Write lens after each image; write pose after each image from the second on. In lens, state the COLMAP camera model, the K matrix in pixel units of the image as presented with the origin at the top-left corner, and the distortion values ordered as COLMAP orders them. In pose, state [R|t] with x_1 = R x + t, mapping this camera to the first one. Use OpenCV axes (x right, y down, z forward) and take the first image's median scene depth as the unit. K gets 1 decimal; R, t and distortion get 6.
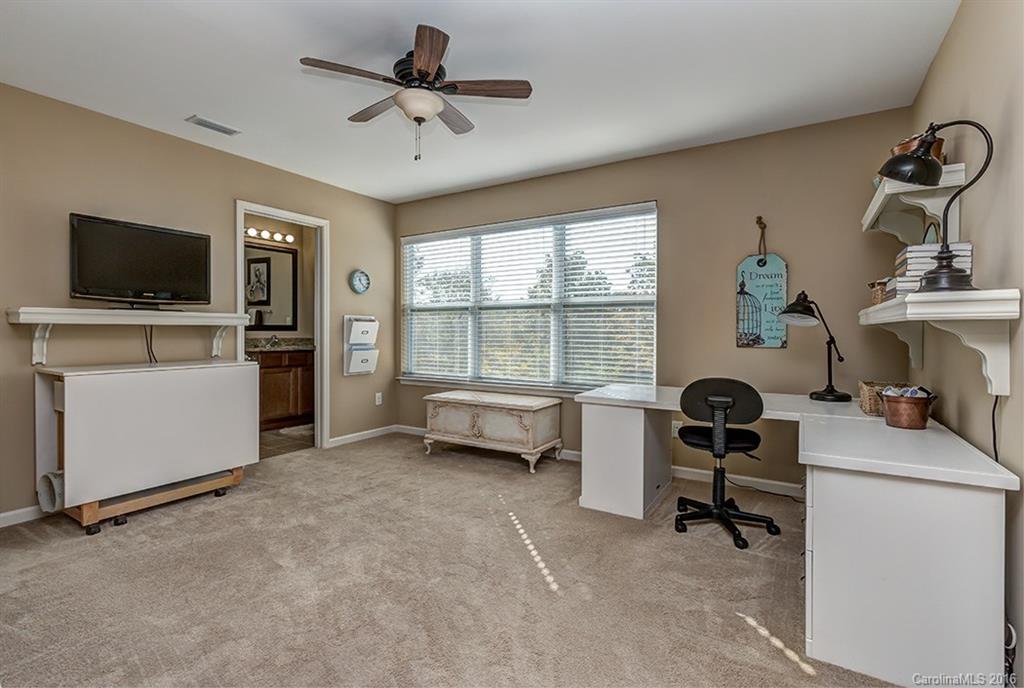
lens RADIAL K [[467.9, 0, 512.0], [0, 467.9, 340.1], [0, 0, 1]] dist [0.002705, -0.000014]
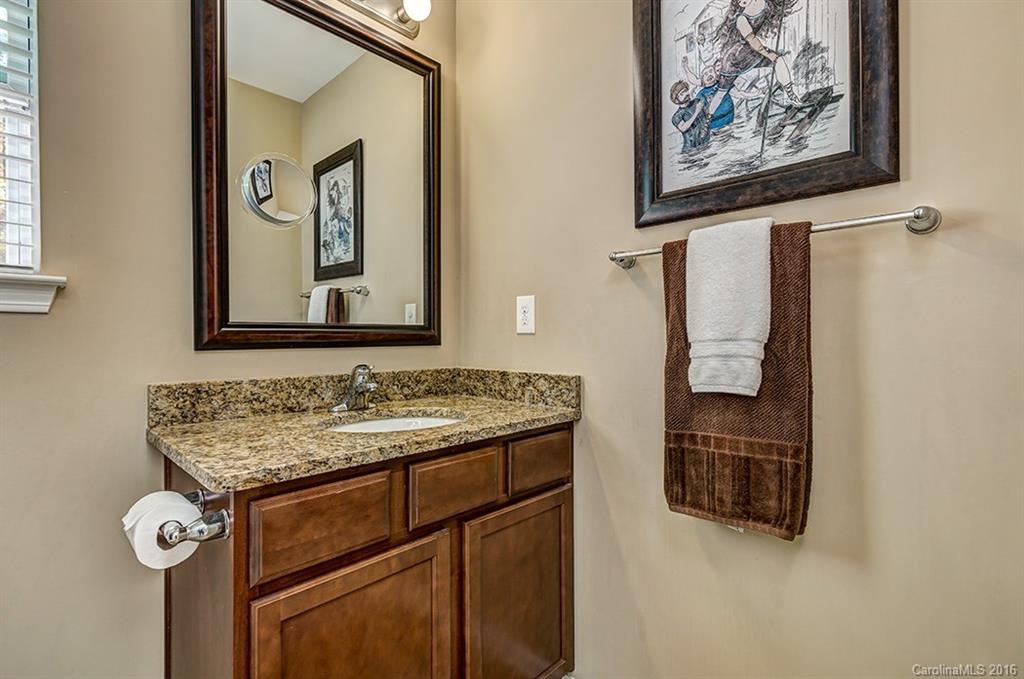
lens RADIAL K [[467.9, 0, 512.2], [0, 467.9, 336.7], [0, 0, 1]] dist [0.002705, -0.000014]
pose [[0.979541, 0.000607, -0.201245, -0.319948], [-0.001218, 0.999995, -0.002914, -0.021769], [0.201243, 0.003100, 0.979537, 0.651350]]
